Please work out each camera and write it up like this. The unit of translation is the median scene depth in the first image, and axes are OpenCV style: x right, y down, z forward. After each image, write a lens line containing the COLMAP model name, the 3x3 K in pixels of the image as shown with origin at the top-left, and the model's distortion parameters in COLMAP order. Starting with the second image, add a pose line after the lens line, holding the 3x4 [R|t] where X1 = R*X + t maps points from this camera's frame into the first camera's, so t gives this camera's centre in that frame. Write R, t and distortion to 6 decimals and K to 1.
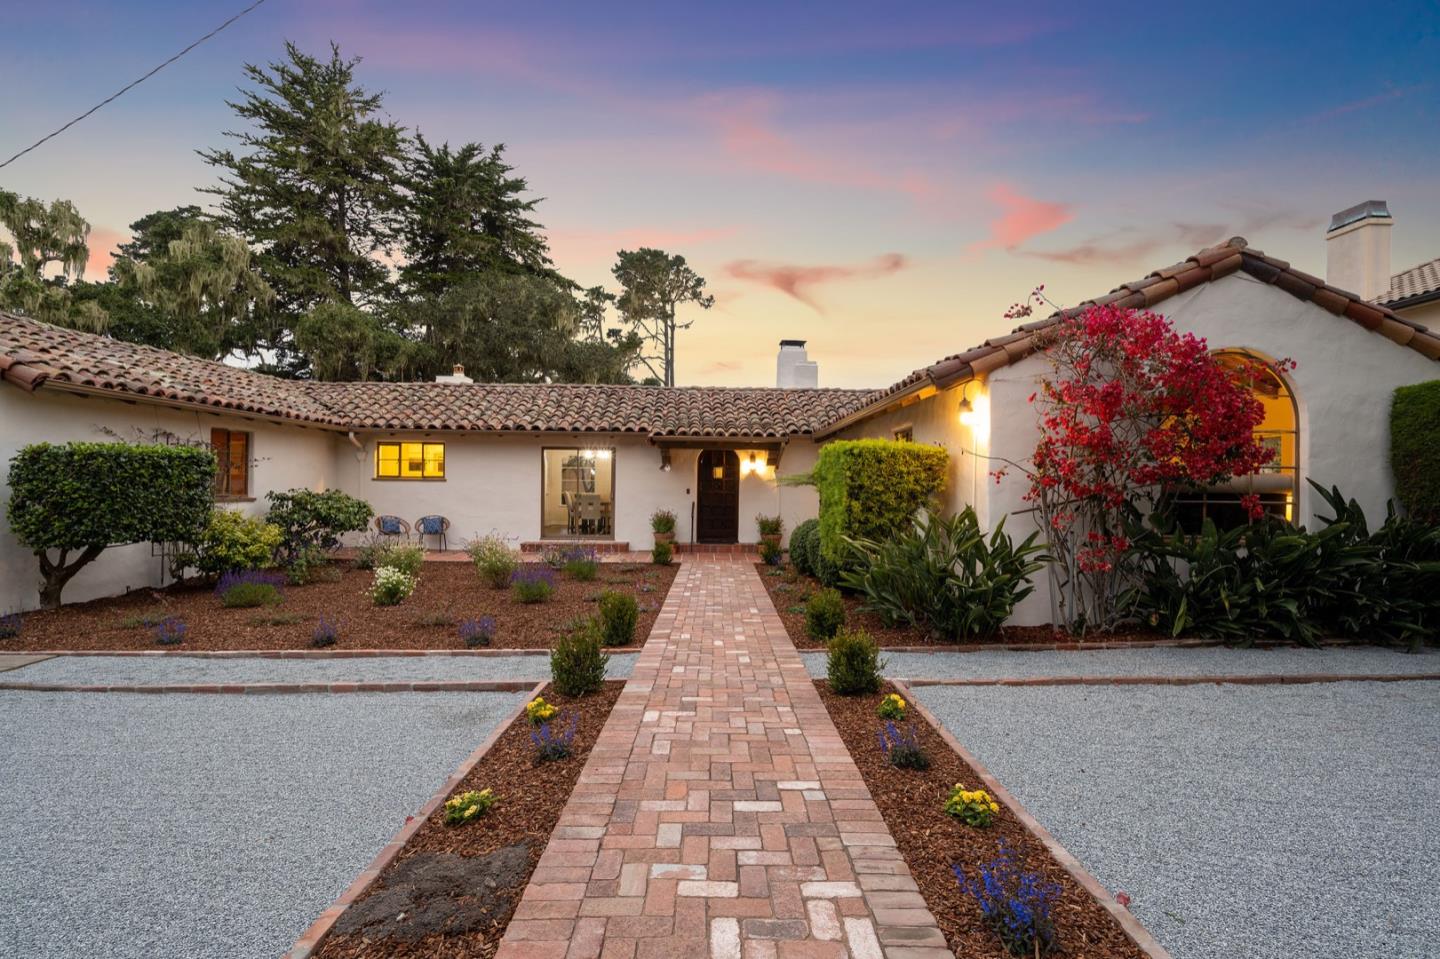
lens RADIAL K [[697.2, 0, 720.0], [0, 697.2, 479.5], [0, 0, 1]] dist [-0.003829, -0.000480]
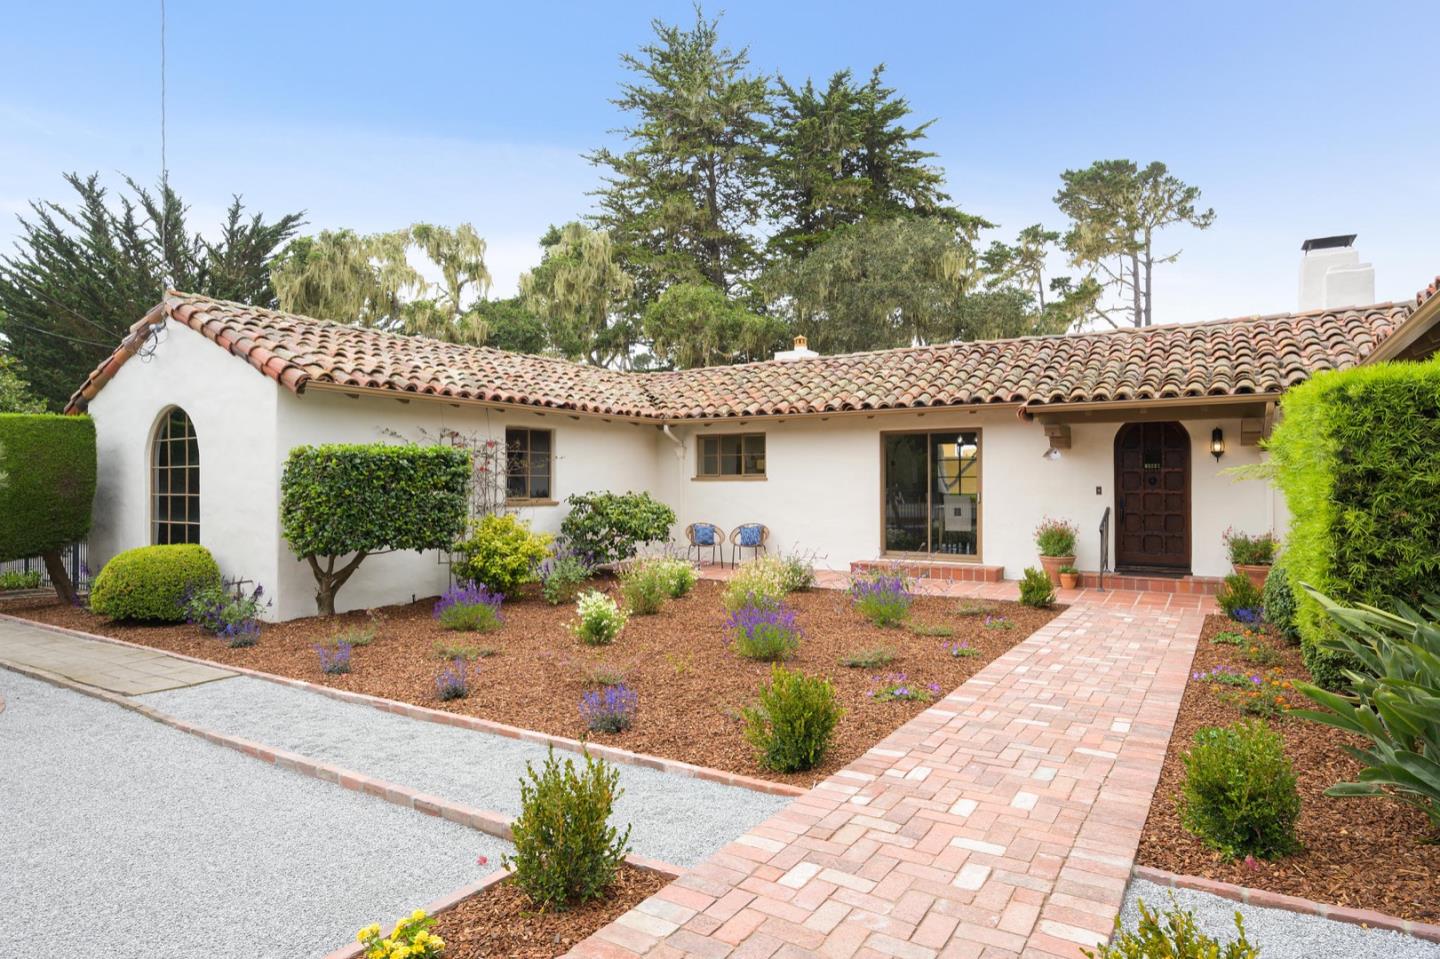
lens RADIAL K [[828.2, 0, 692.4], [0, 828.2, 480.0], [0, 0, 1]] dist [-0.001247, -0.000781]
pose [[0.833145, -0.015140, -0.552848, 0.048036], [0.016154, 0.999865, -0.003037, 0.002821], [0.552819, -0.006401, 0.833277, 0.127951]]
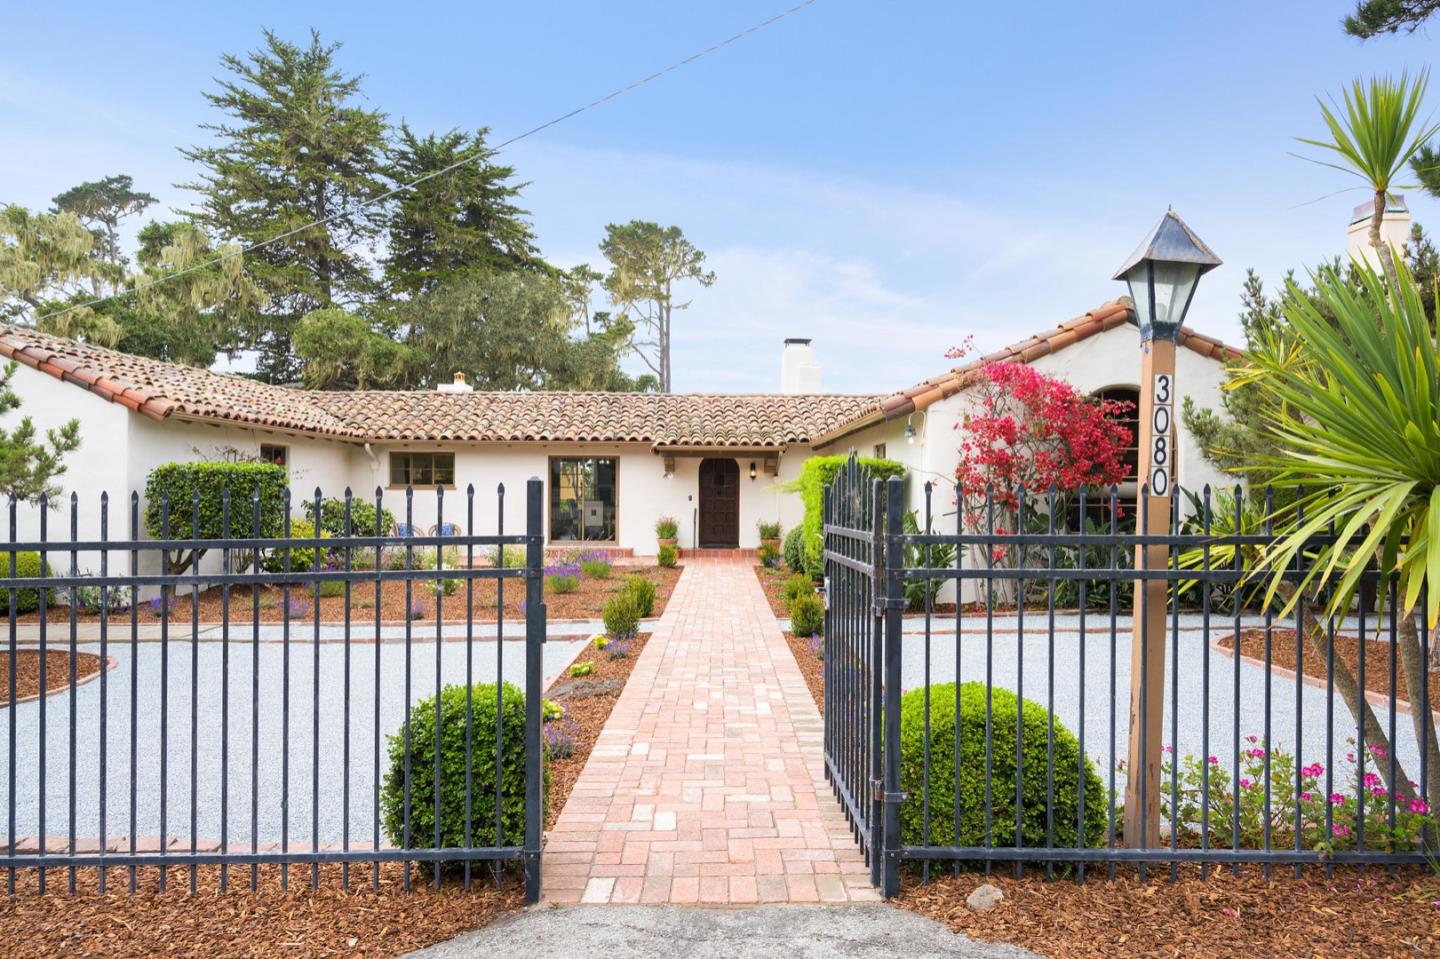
lens RADIAL K [[828.2, 0, 692.4], [0, 828.2, 480.0], [0, 0, 1]] dist [-0.001247, -0.000781]
pose [[0.999235, -0.006891, -0.038485, 0.003628], [0.006776, 0.999972, -0.003122, -0.004528], [0.038506, 0.002858, 0.999254, -0.169934]]
